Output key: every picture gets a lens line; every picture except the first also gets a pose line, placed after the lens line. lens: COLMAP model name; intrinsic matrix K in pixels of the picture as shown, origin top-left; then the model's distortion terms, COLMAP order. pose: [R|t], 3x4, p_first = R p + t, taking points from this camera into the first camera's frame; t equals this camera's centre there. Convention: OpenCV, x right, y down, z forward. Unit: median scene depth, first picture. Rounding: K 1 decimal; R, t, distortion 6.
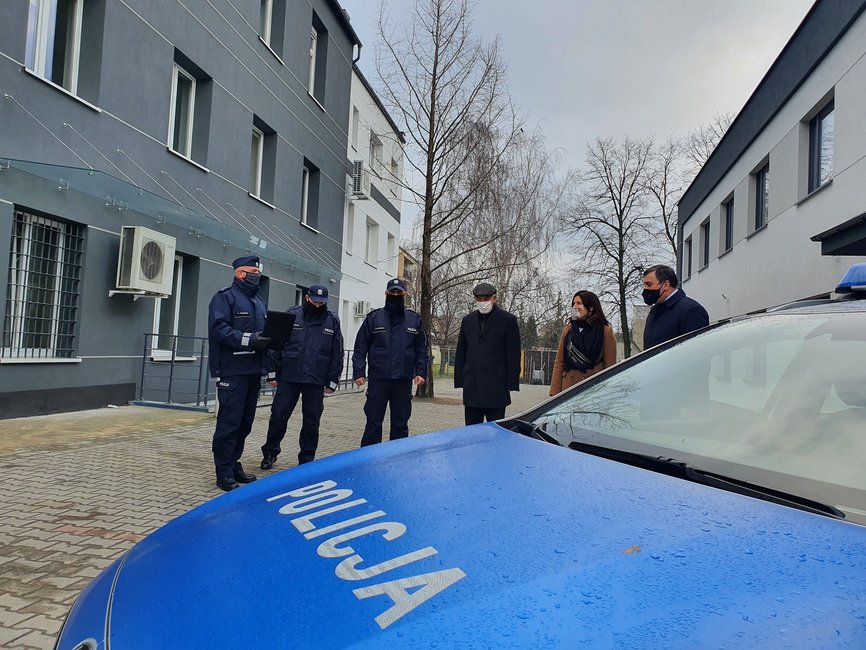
lens RADIAL K [[689.2, 0, 433.0], [0, 689.2, 325.0], [0, 0, 1]] dist [0.039870, -0.005152]
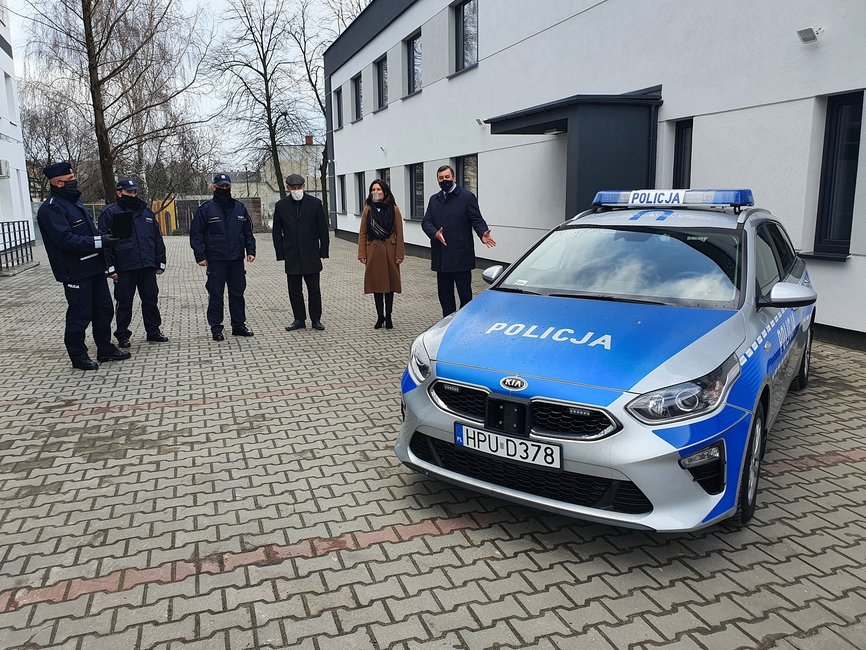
lens RADIAL K [[689.2, 0, 433.0], [0, 689.2, 325.0], [0, 0, 1]] dist [0.039870, -0.005152]
pose [[0.857459, -0.158500, 0.489531, -0.075235], [0.041220, 0.969476, 0.241696, -0.018355], [-0.512898, -0.187066, 0.837820, -0.046830]]
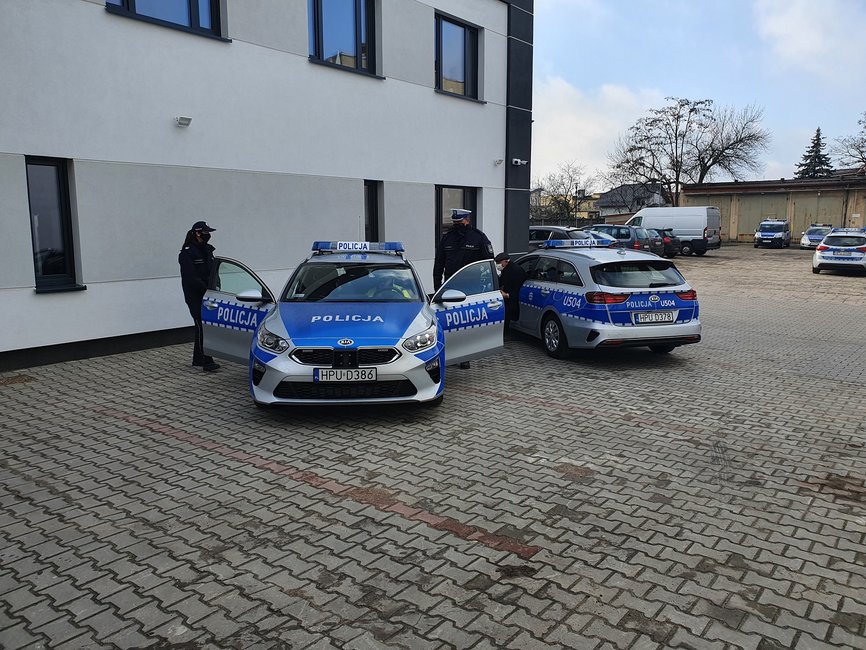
lens RADIAL K [[689.2, 0, 433.0], [0, 689.2, 325.0], [0, 0, 1]] dist [0.039870, -0.005152]
pose [[0.387407, -0.178629, 0.904438, -0.205219], [0.004257, 0.981385, 0.192003, -0.029161], [-0.921899, -0.070533, 0.380956, -0.070673]]
